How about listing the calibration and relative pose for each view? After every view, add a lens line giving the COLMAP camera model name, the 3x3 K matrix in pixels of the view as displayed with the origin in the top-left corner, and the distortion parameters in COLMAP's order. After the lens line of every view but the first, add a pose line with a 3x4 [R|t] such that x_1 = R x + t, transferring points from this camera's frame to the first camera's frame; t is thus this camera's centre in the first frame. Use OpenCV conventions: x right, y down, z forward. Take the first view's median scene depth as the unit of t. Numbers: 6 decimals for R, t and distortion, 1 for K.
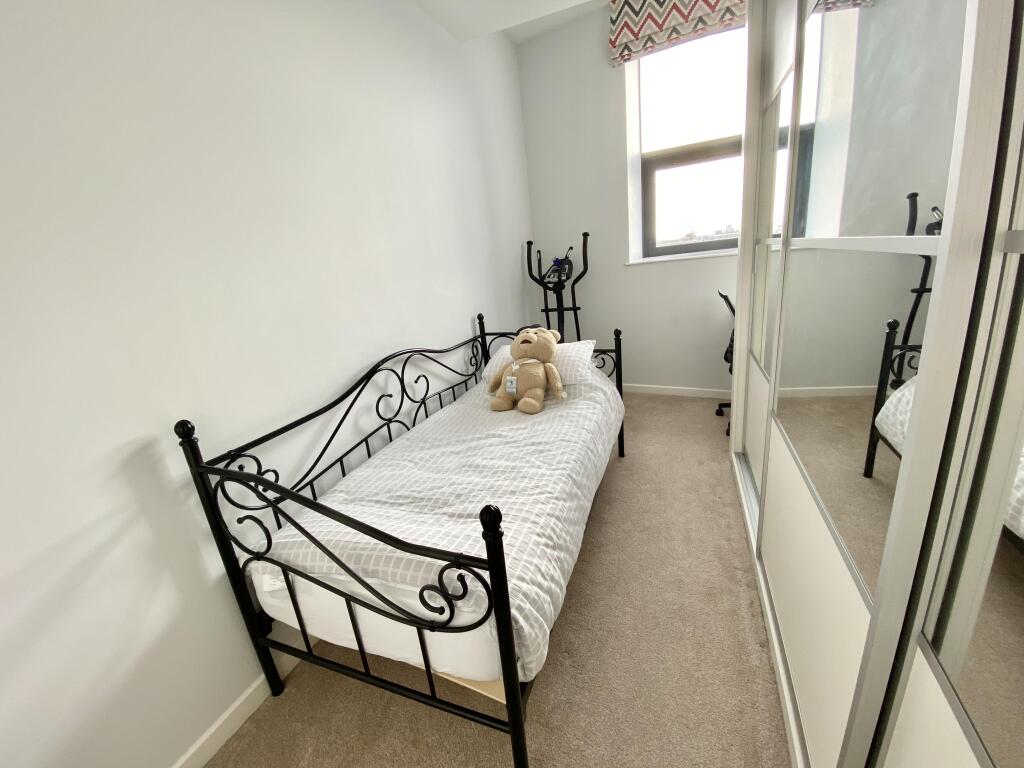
lens RADIAL K [[419.0, 0, 512.4], [0, 419.0, 382.4], [0, 0, 1]] dist [0.052555, -0.039774]
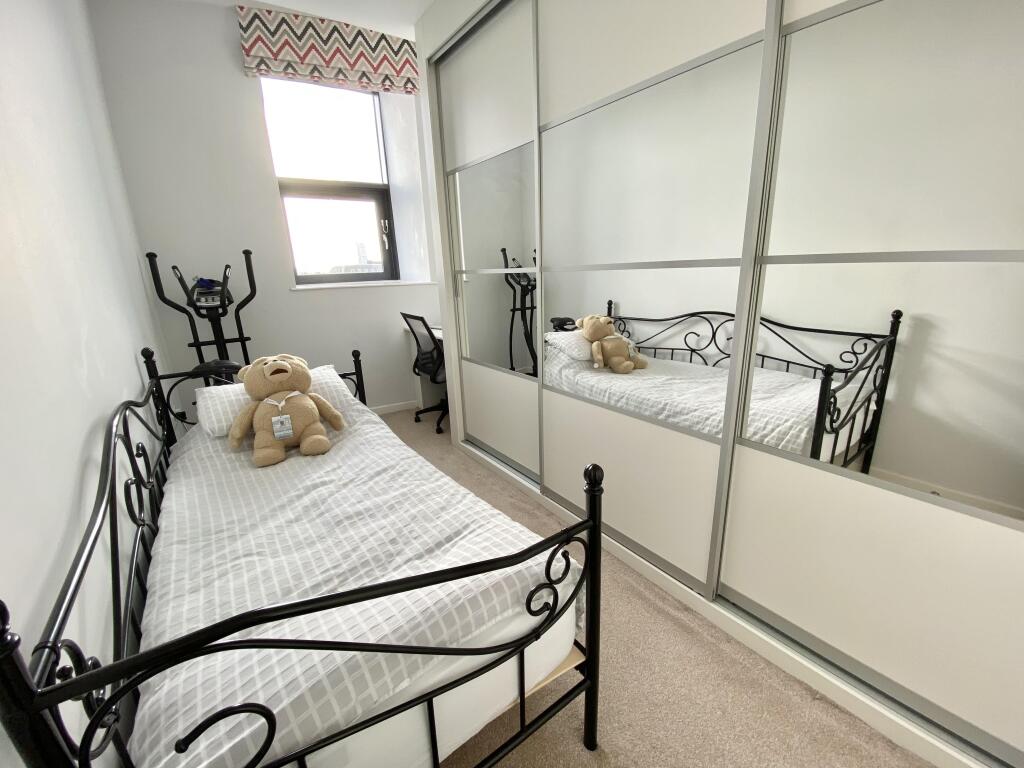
lens RADIAL K [[419.0, 0, 512.4], [0, 419.0, 382.4], [0, 0, 1]] dist [0.052555, -0.039774]
pose [[0.530824, -0.141727, 0.835548, -0.384671], [0.218382, 0.975497, 0.026727, -0.001884], [-0.818862, 0.168281, 0.548767, 0.182259]]
